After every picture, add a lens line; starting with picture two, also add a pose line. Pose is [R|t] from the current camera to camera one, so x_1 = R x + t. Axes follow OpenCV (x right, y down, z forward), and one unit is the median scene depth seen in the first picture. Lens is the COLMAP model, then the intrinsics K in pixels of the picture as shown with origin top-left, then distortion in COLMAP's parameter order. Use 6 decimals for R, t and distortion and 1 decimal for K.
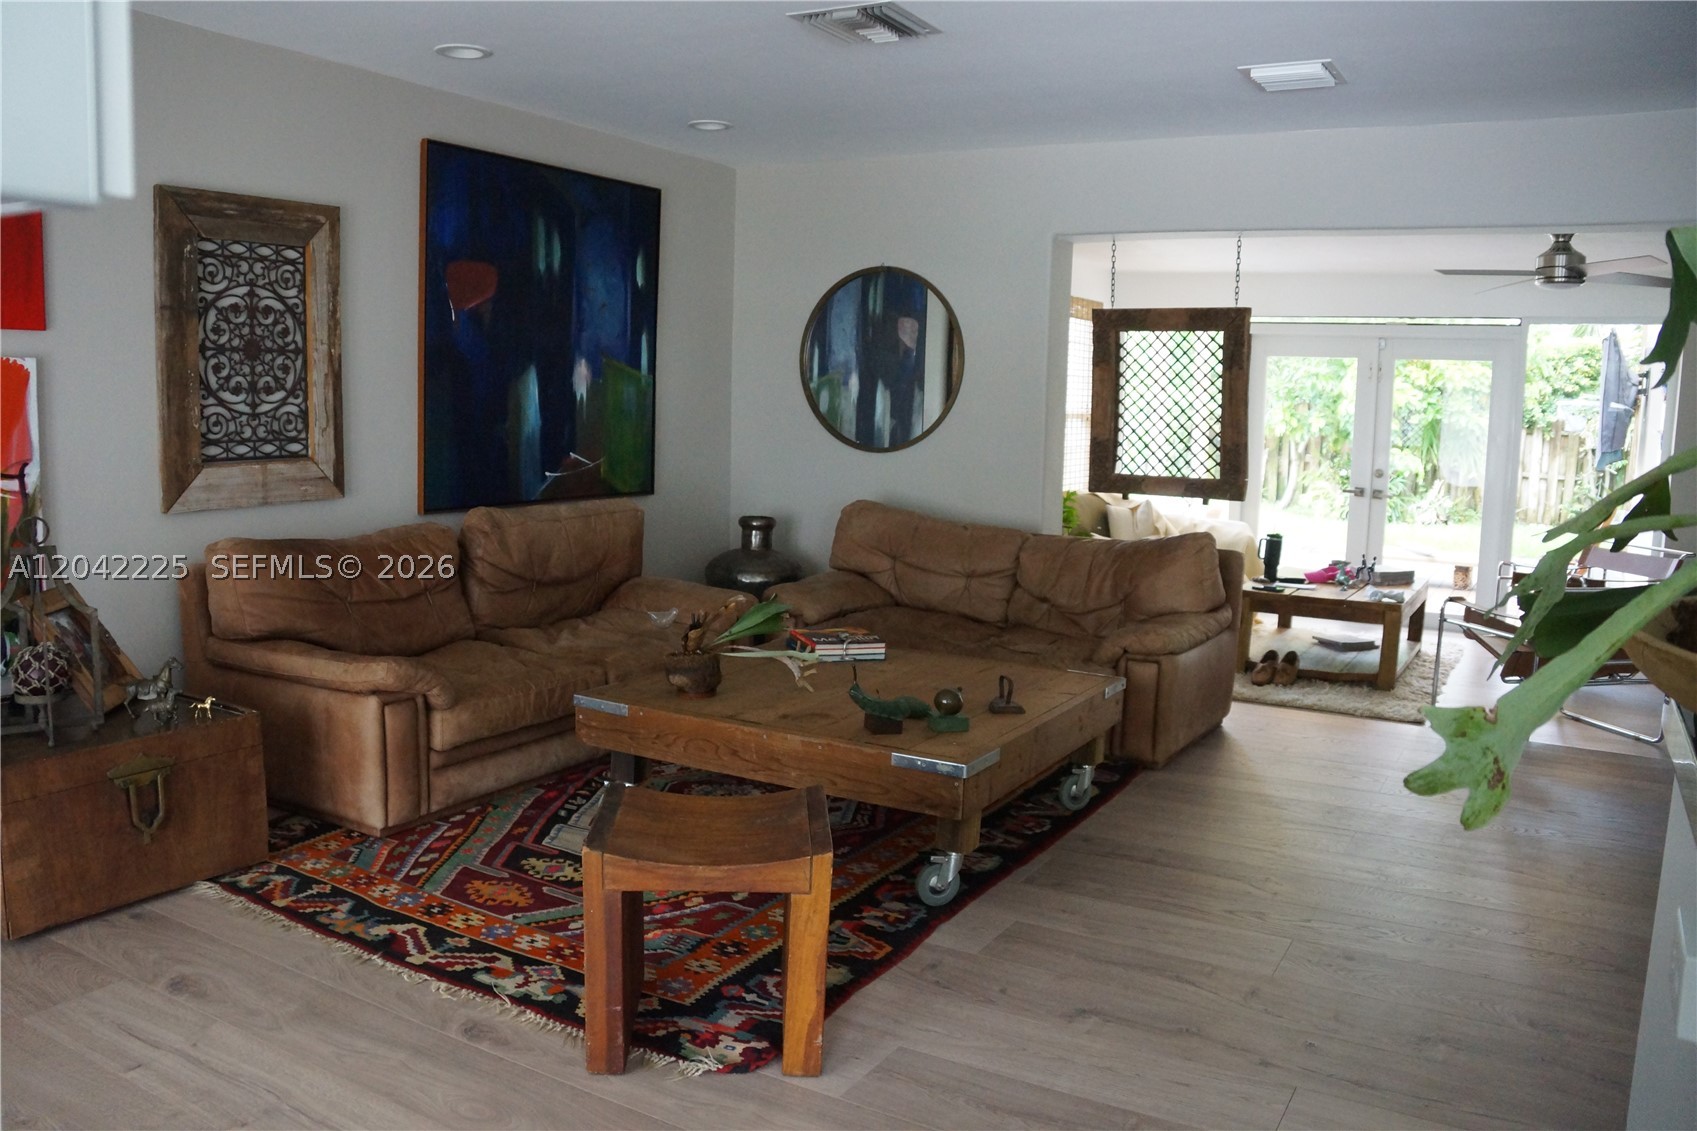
lens RADIAL K [[1308.1, 0, 810.9], [0, 1308.1, 572.8], [0, 0, 1]] dist [-0.199136, 0.140401]
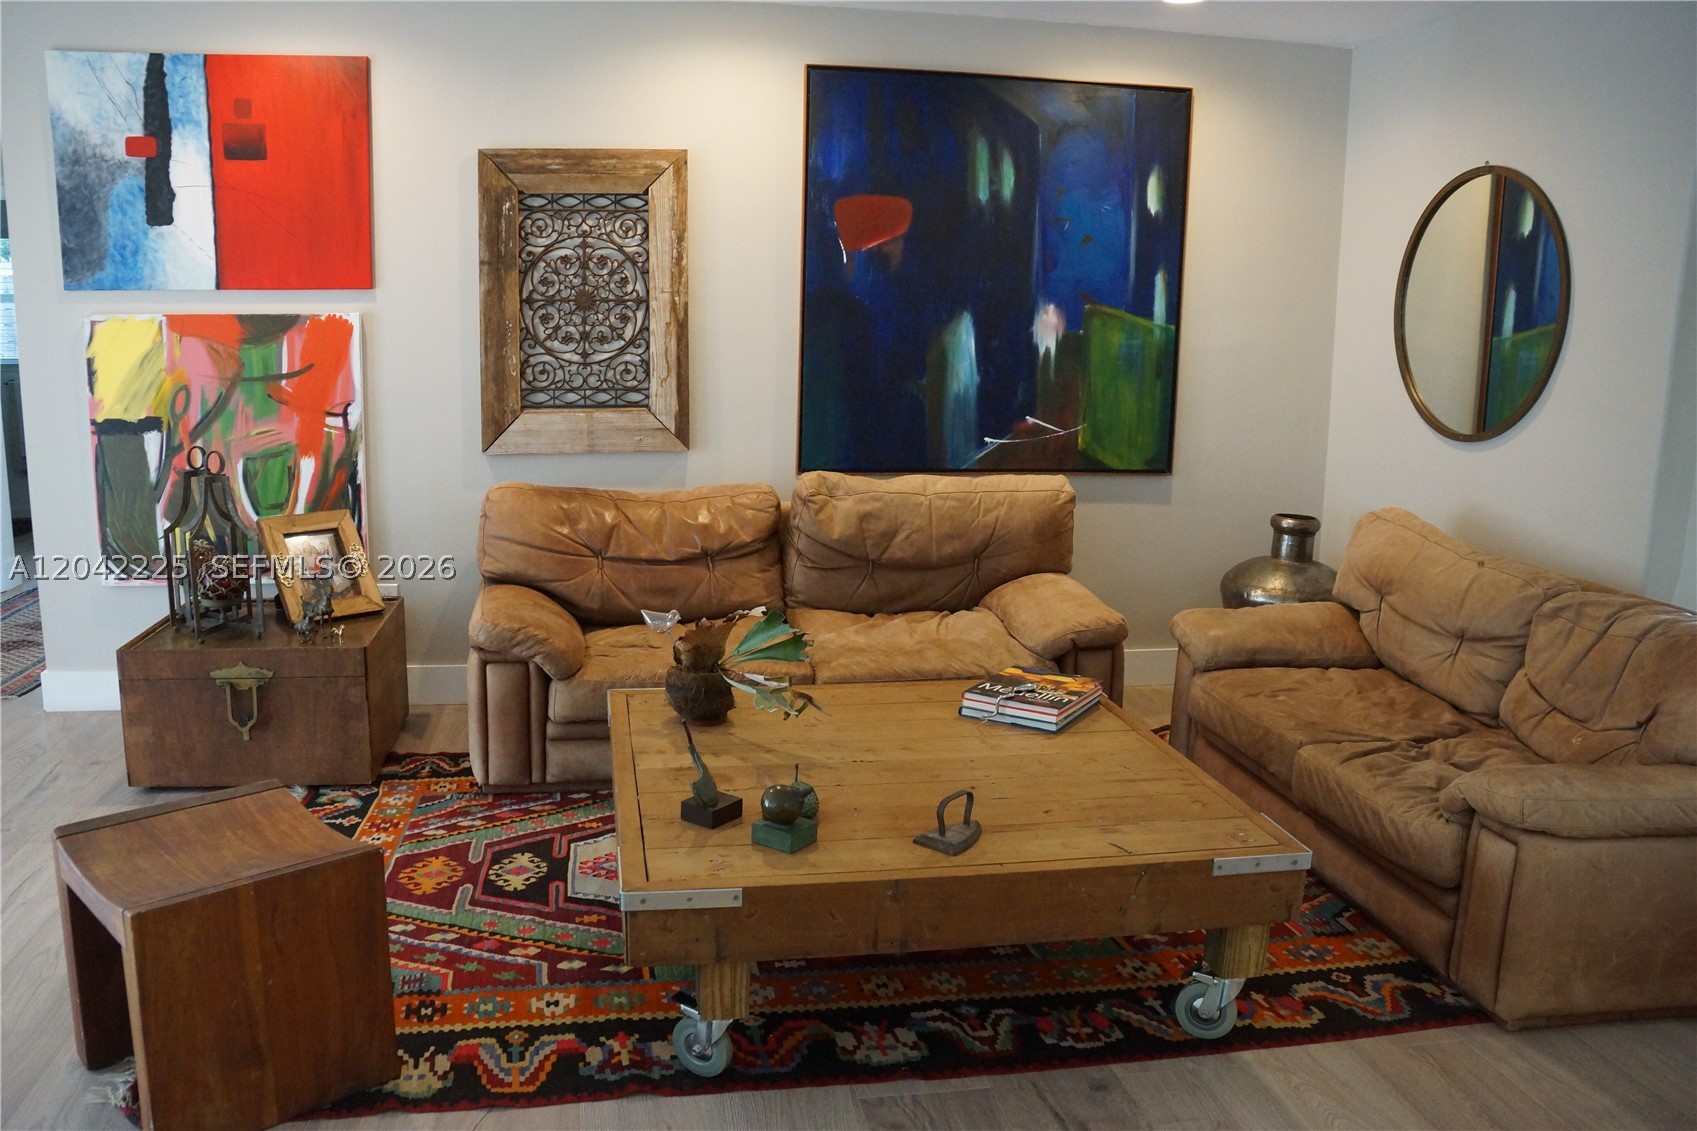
lens RADIAL K [[1323.2, 0, 814.9], [0, 1323.2, 568.1], [0, 0, 1]] dist [-0.191132, 0.138019]
pose [[0.653688, 0.126607, -0.746098, 0.509684], [-0.102012, 0.991649, 0.078898, -0.066183], [0.749857, 0.024536, 0.661145, 0.459065]]
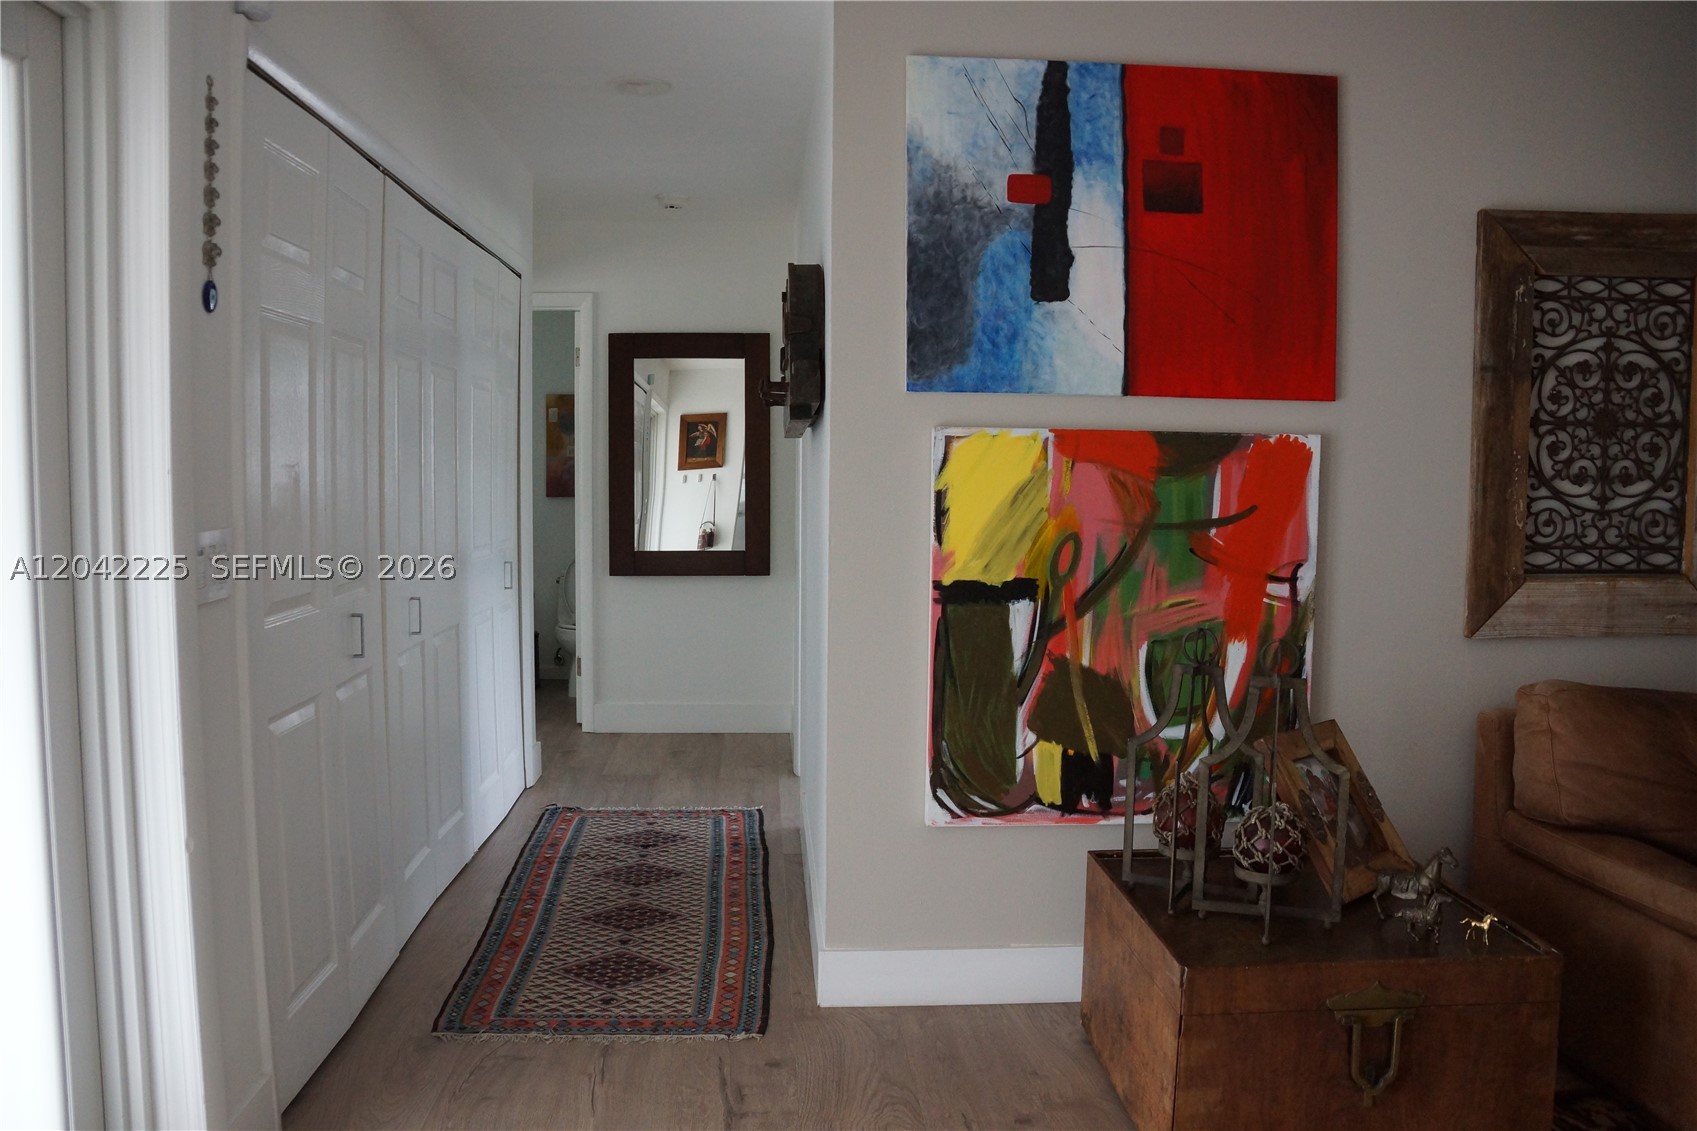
lens RADIAL K [[1308.1, 0, 810.9], [0, 1308.1, 572.8], [0, 0, 1]] dist [-0.199136, 0.140401]
pose [[0.550228, 0.049290, -0.833559, -0.100311], [-0.107258, 0.994159, -0.012014, -0.033597], [0.828097, 0.096016, 0.552300, 0.236012]]
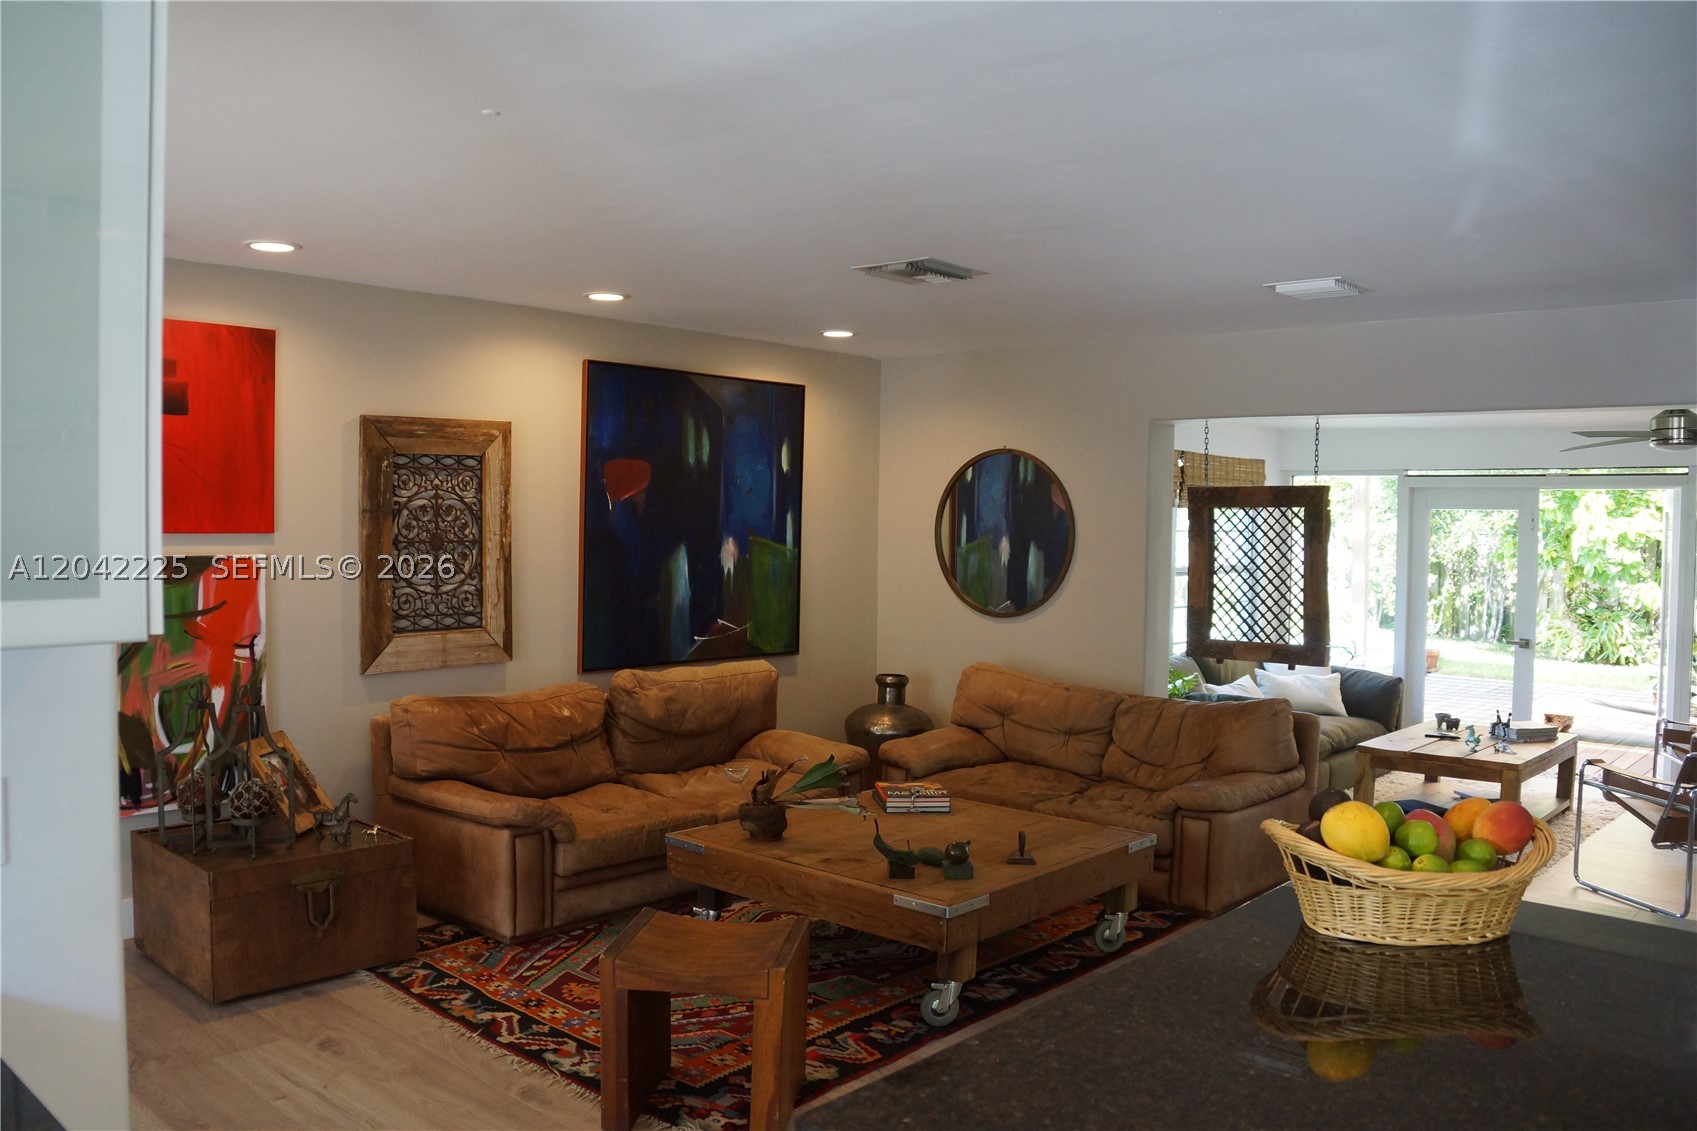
lens RADIAL K [[1323.2, 0, 814.9], [0, 1323.2, 568.1], [0, 0, 1]] dist [-0.191132, 0.138019]
pose [[0.980062, -0.002684, -0.198672, 0.178791], [-0.017276, 0.994971, -0.098664, -0.032396], [0.197937, 0.100129, 0.975087, -0.175464]]
